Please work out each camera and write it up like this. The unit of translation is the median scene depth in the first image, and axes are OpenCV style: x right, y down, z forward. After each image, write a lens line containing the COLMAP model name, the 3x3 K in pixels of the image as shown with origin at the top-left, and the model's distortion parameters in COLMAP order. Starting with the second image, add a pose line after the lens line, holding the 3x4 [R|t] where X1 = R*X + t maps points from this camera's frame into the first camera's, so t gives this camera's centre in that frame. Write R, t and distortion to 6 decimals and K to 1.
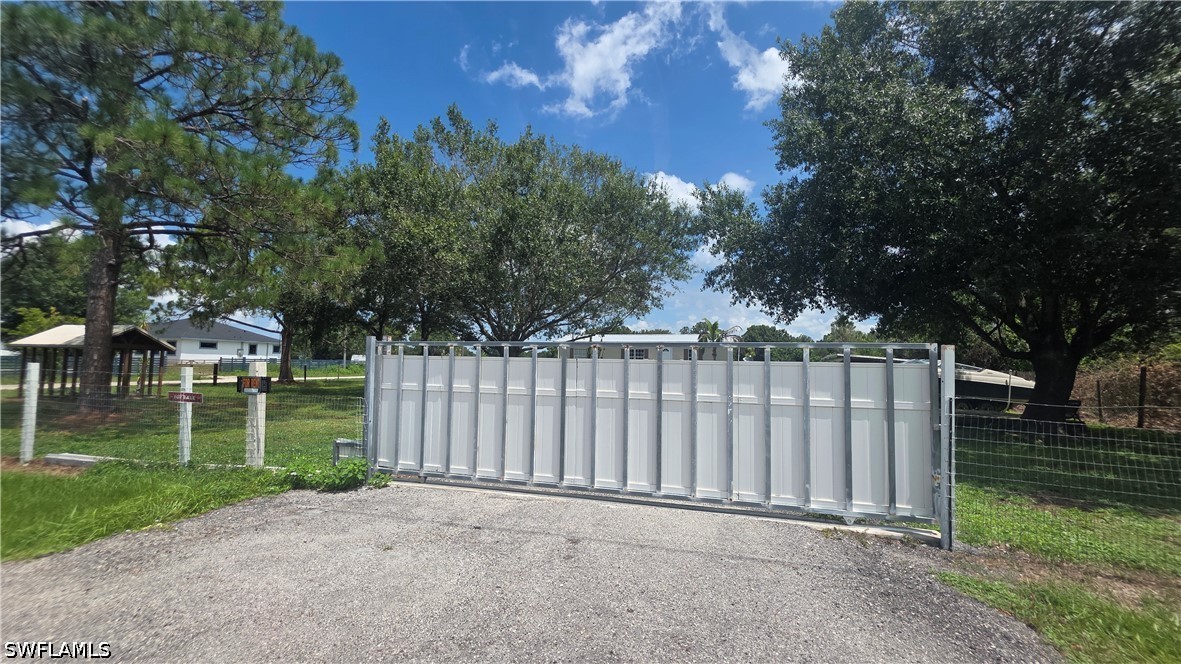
lens RADIAL K [[499.7, 0, 593.5], [0, 499.7, 350.1], [0, 0, 1]] dist [0.000784, -0.000177]
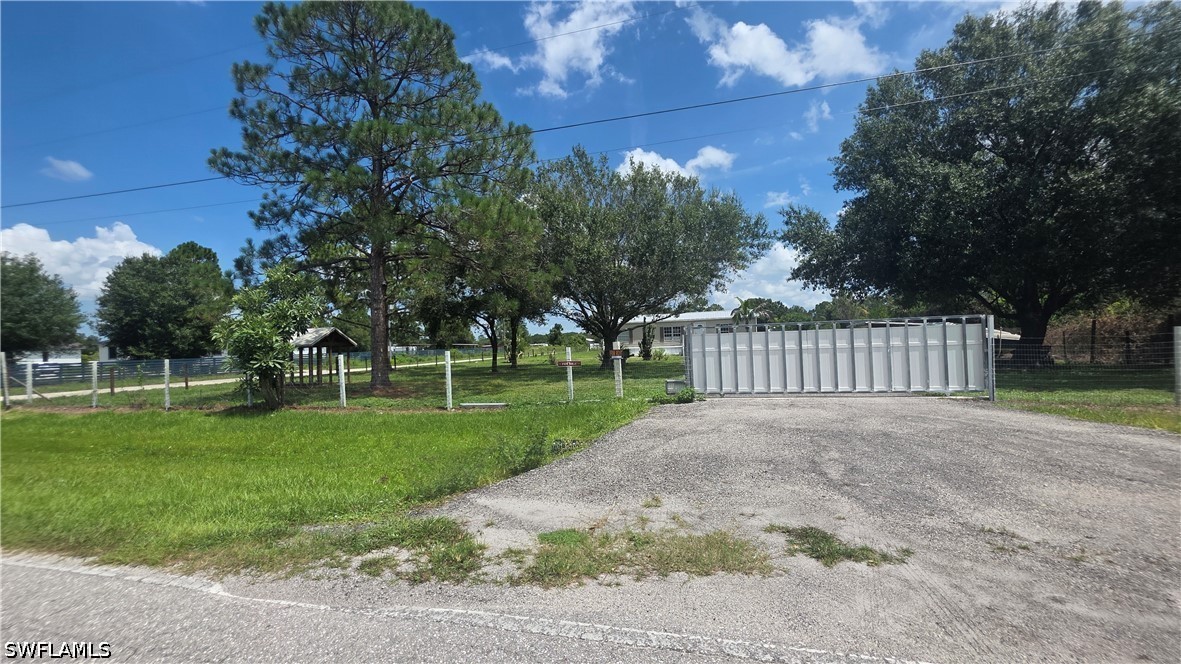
lens RADIAL K [[498.7, 0, 590.5], [0, 498.7, 332.0], [0, 0, 1]] dist [0.001778, 0.000181]
pose [[0.998441, -0.051274, 0.022066, -0.396736], [0.051186, 0.998679, 0.004551, -0.013331], [-0.022270, -0.003414, 0.999746, -0.427362]]
